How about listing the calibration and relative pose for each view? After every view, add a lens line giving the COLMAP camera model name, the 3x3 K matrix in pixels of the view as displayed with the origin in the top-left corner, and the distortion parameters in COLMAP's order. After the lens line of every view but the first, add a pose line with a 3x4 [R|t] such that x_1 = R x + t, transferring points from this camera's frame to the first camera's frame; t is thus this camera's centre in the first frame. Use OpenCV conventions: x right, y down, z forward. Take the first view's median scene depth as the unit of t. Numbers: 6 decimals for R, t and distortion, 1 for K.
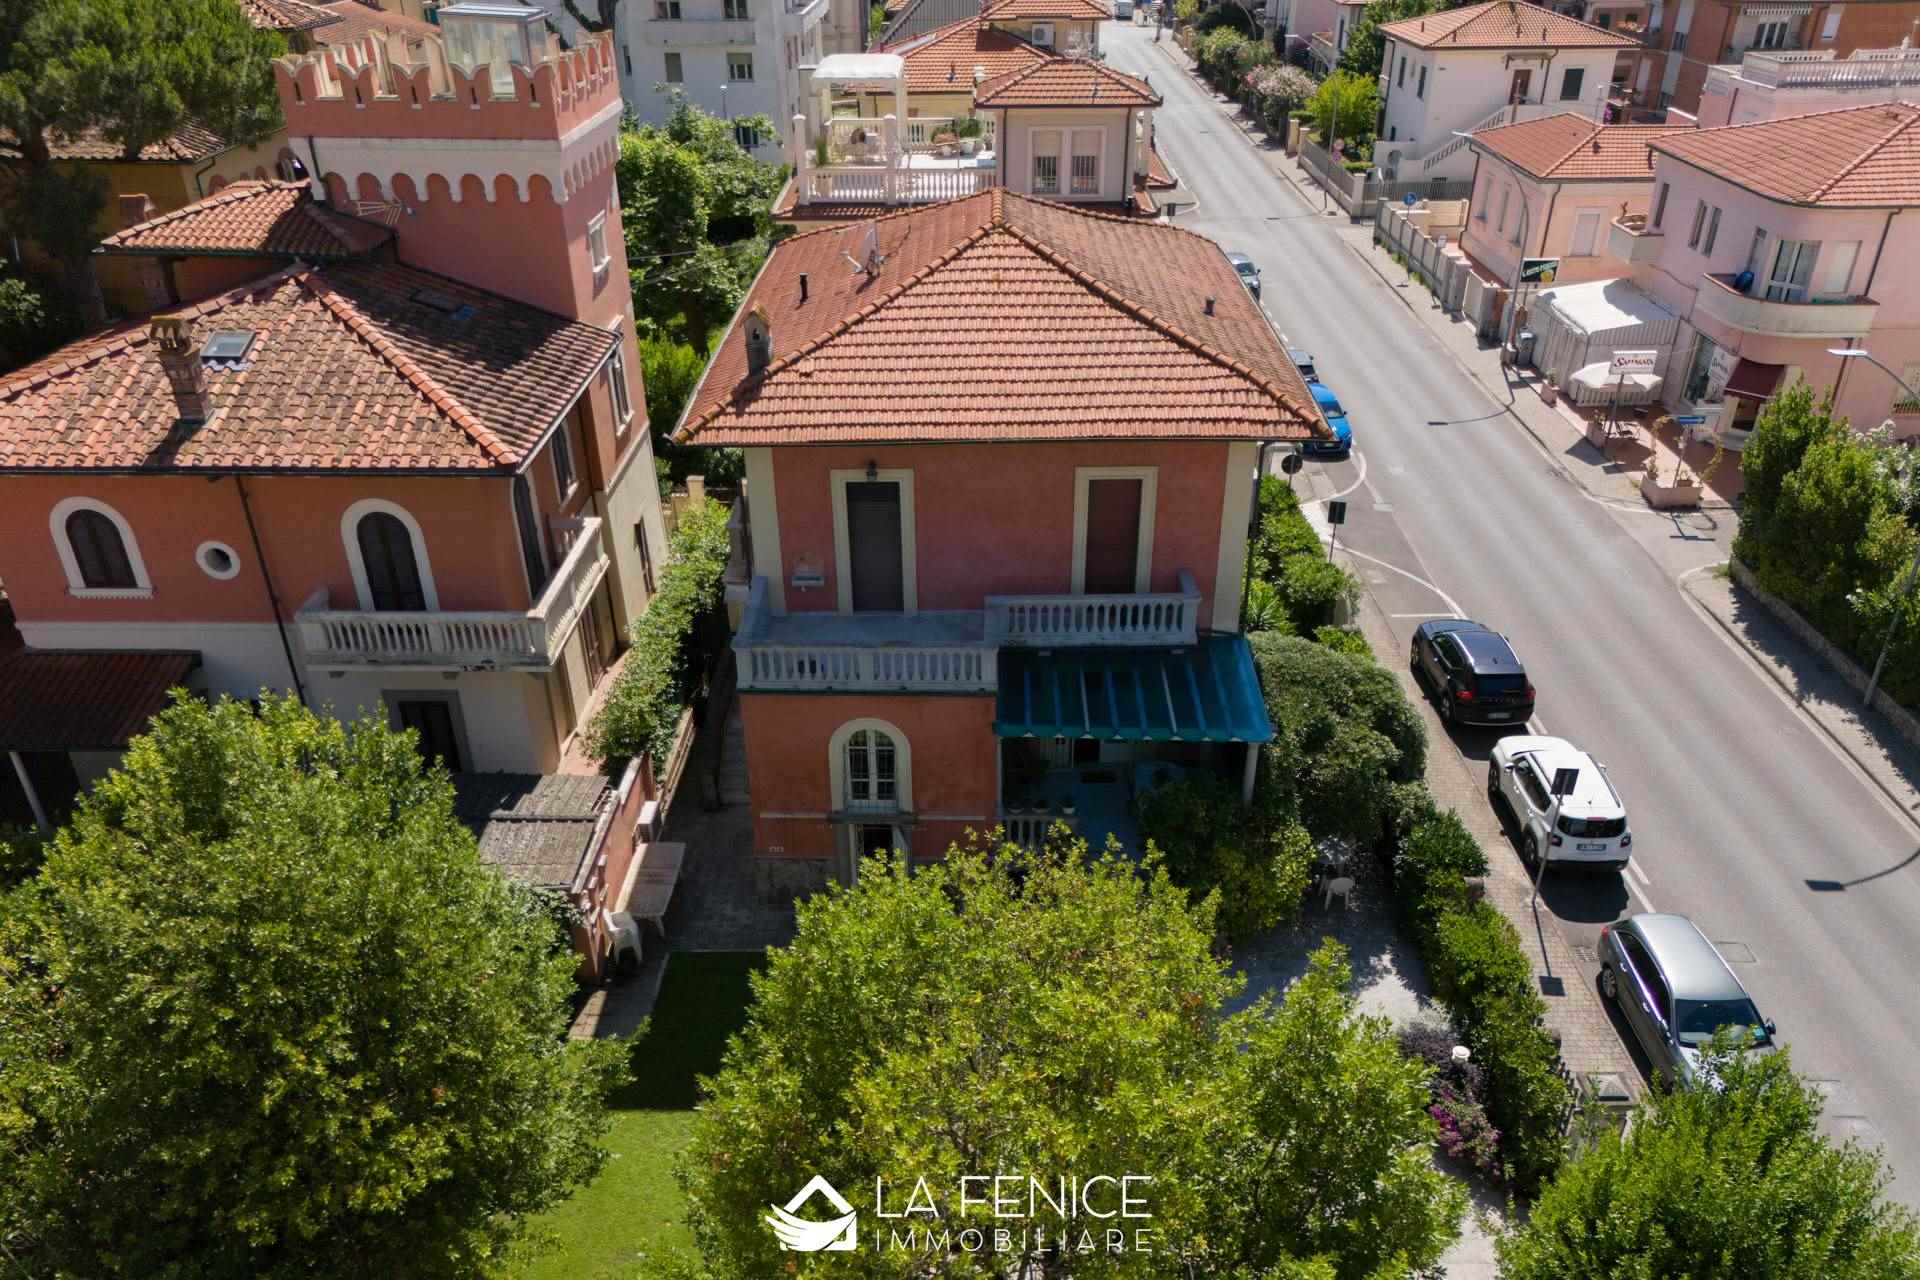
lens RADIAL K [[1409.4, 0, 958.9], [0, 1409.4, 720.5], [0, 0, 1]] dist [0.064444, -0.059206]
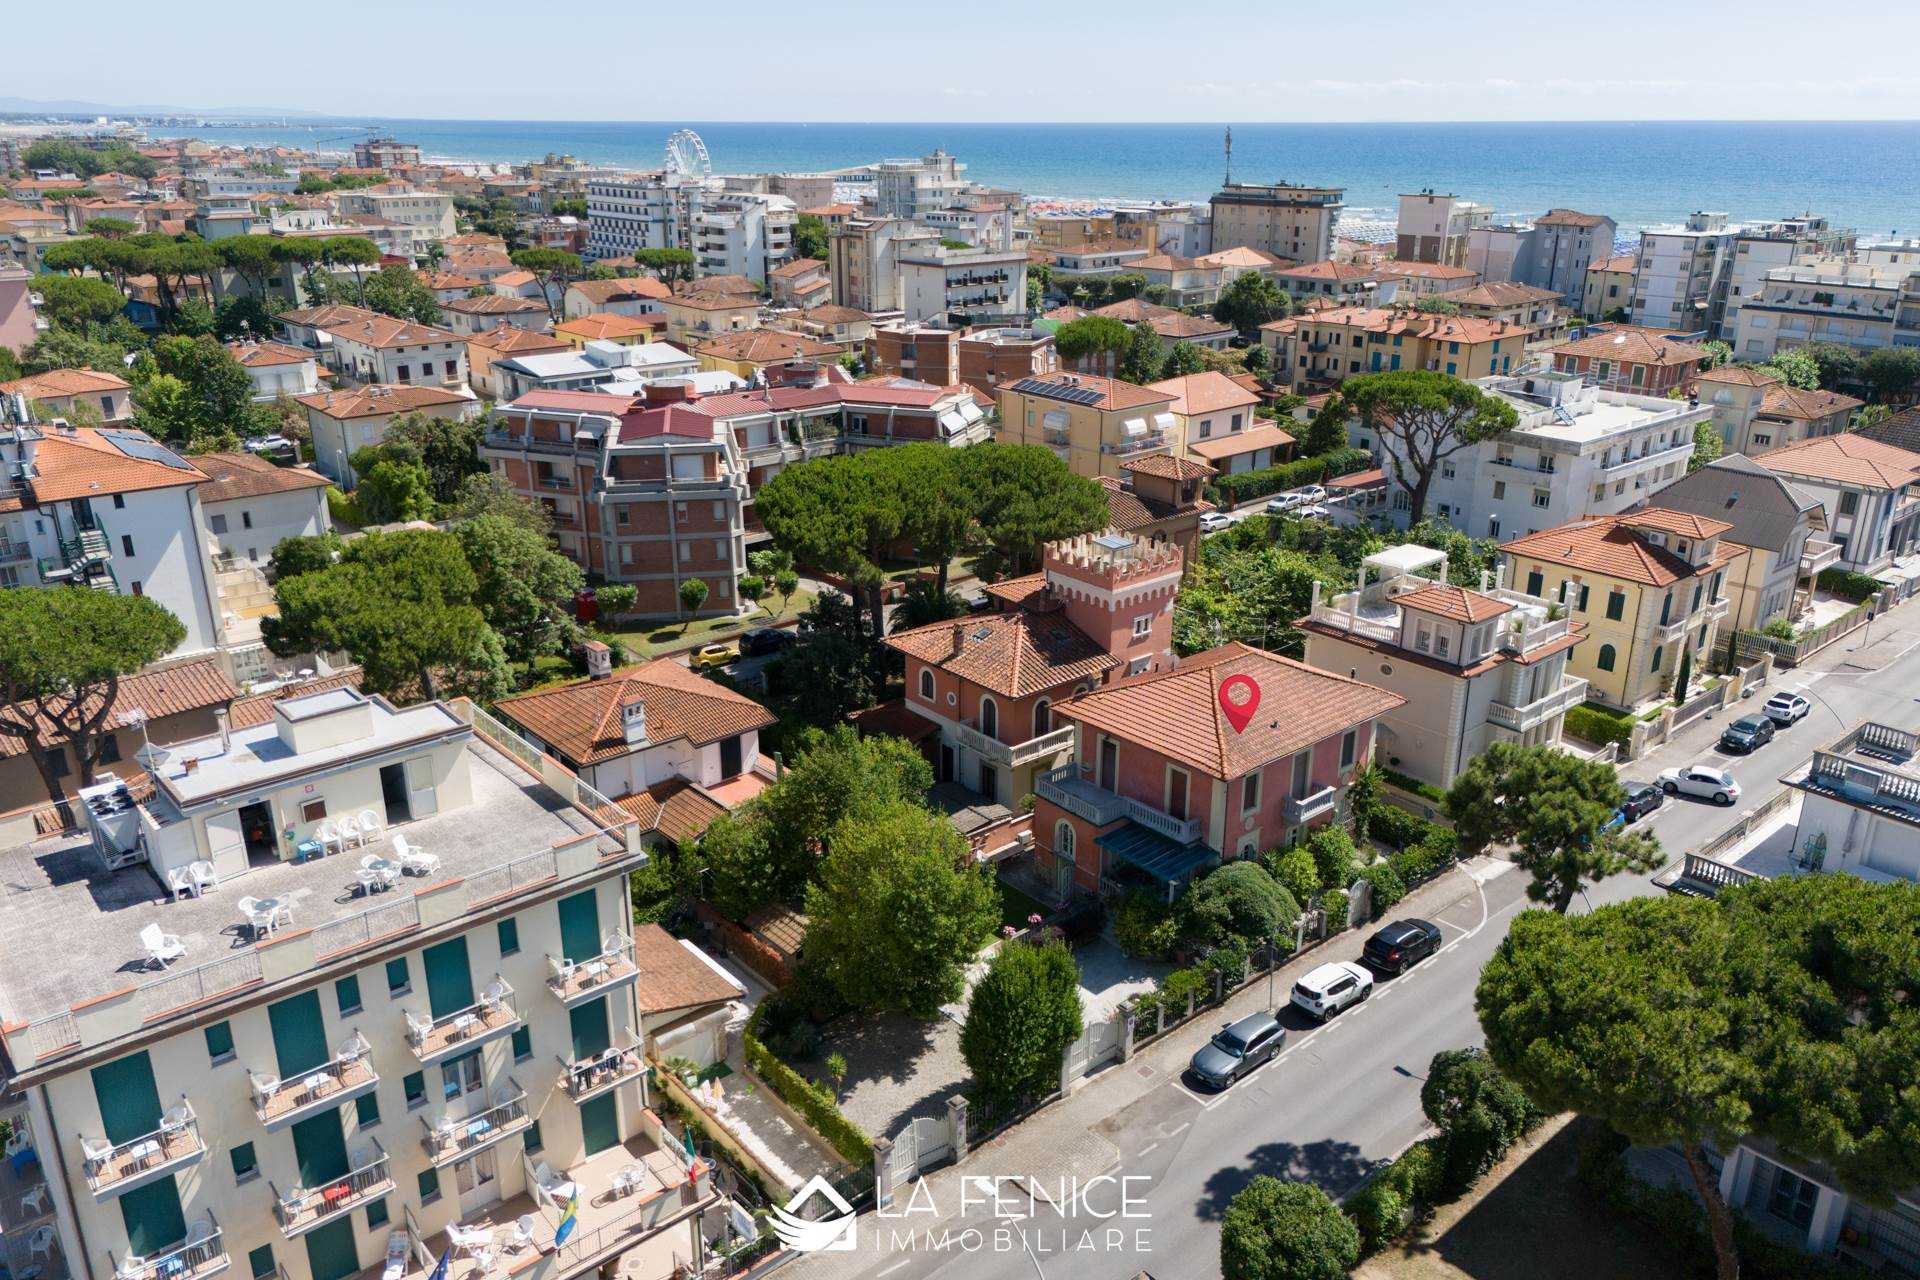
lens RADIAL K [[1409.4, 0, 966.5], [0, 1409.4, 629.0], [0, 0, 1]] dist [0.064444, -0.059206]
pose [[0.658261, 0.262388, -0.705582, 1.494170], [-0.395404, 0.918096, -0.027469, -0.173016], [0.640584, 0.297071, 0.708096, -1.070827]]
